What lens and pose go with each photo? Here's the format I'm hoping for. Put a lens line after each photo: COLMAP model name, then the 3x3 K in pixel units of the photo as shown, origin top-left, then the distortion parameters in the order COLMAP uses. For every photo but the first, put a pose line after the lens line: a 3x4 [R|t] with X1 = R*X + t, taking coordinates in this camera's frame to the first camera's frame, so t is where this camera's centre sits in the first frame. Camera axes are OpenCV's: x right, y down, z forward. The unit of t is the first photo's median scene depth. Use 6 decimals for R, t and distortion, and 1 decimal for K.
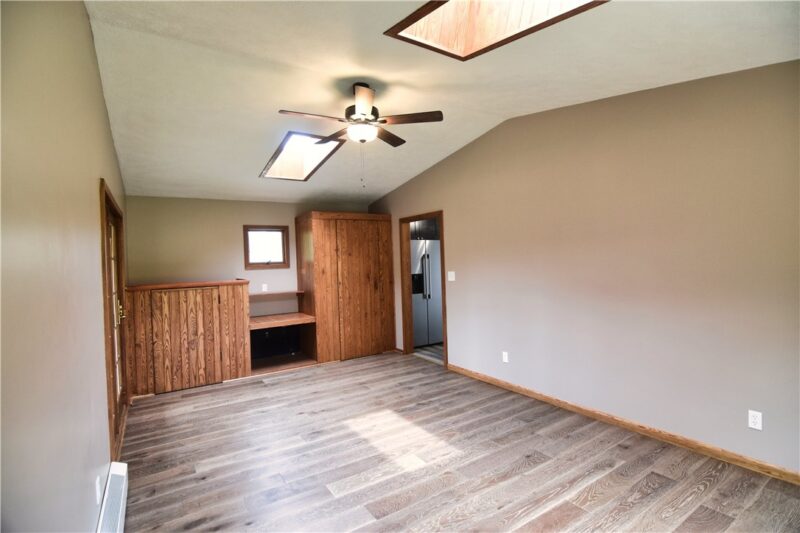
lens RADIAL K [[387.3, 0, 402.5], [0, 387.3, 265.1], [0, 0, 1]] dist [-0.002190, -0.012179]
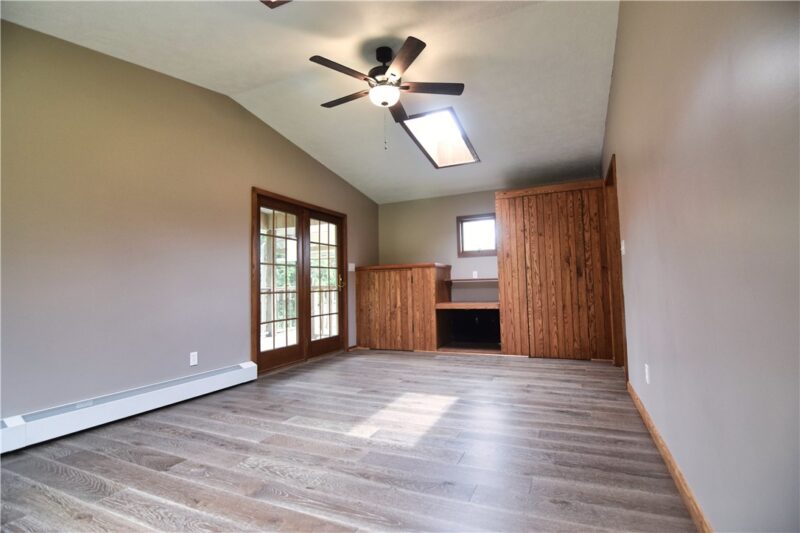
lens RADIAL K [[387.3, 0, 402.5], [0, 387.3, 265.1], [0, 0, 1]] dist [-0.002190, -0.012179]
pose [[0.542027, -0.028718, -0.839871, 0.512378], [-0.006128, 0.999254, -0.038123, 0.092022], [0.840339, 0.025811, 0.541446, 0.345746]]
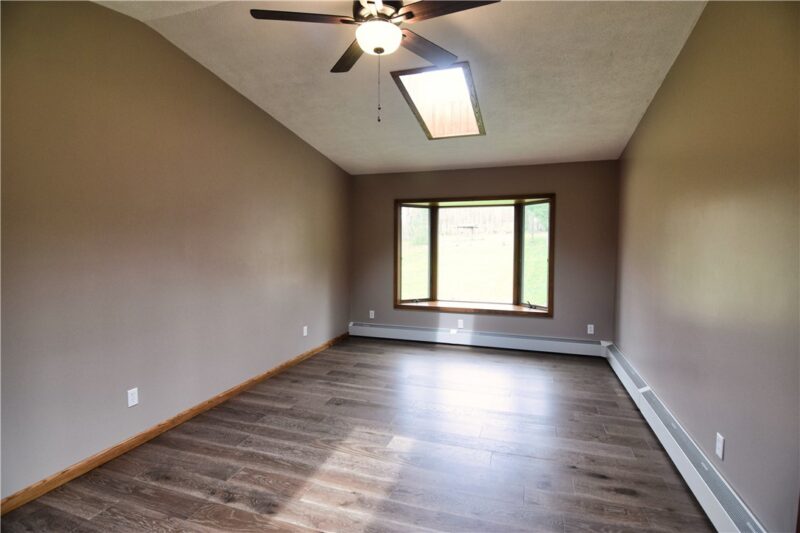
lens RADIAL K [[387.3, 0, 402.5], [0, 387.3, 265.1], [0, 0, 1]] dist [-0.002190, -0.012179]
pose [[-0.622837, -0.013475, 0.782236, -0.443818], [0.030632, 0.998665, 0.041594, 0.013142], [-0.781752, 0.049868, -0.621593, 0.953446]]
